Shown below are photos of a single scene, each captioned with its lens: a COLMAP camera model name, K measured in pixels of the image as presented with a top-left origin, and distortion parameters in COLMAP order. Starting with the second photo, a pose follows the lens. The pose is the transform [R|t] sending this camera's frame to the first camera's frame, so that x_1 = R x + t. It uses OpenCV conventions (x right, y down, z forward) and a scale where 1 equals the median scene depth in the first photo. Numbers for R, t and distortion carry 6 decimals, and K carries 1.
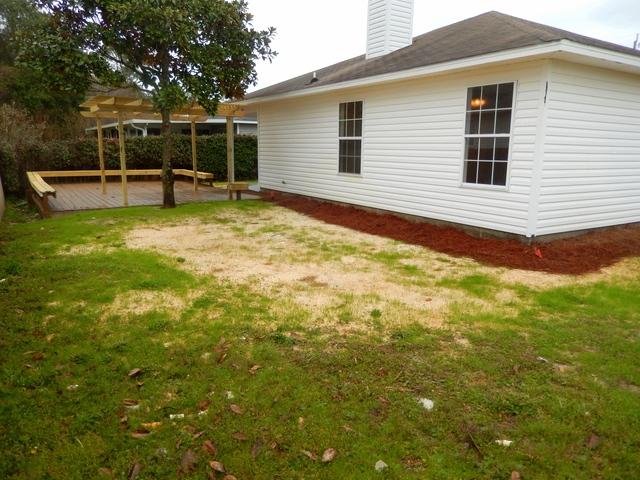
lens RADIAL K [[492.3, 0, 320.0], [0, 492.3, 240.0], [0, 0, 1]] dist [0.005881, -0.001591]
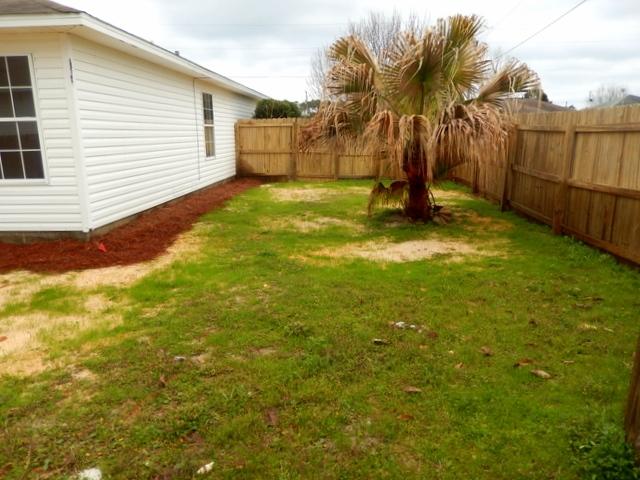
lens RADIAL K [[492.3, 0, 320.0], [0, 492.3, 240.0], [0, 0, 1]] dist [0.005881, -0.001591]
pose [[0.574203, -0.199382, 0.794064, -0.072972], [0.176433, 0.977239, 0.117794, -0.031451], [-0.799476, 0.072462, 0.596311, 0.161745]]
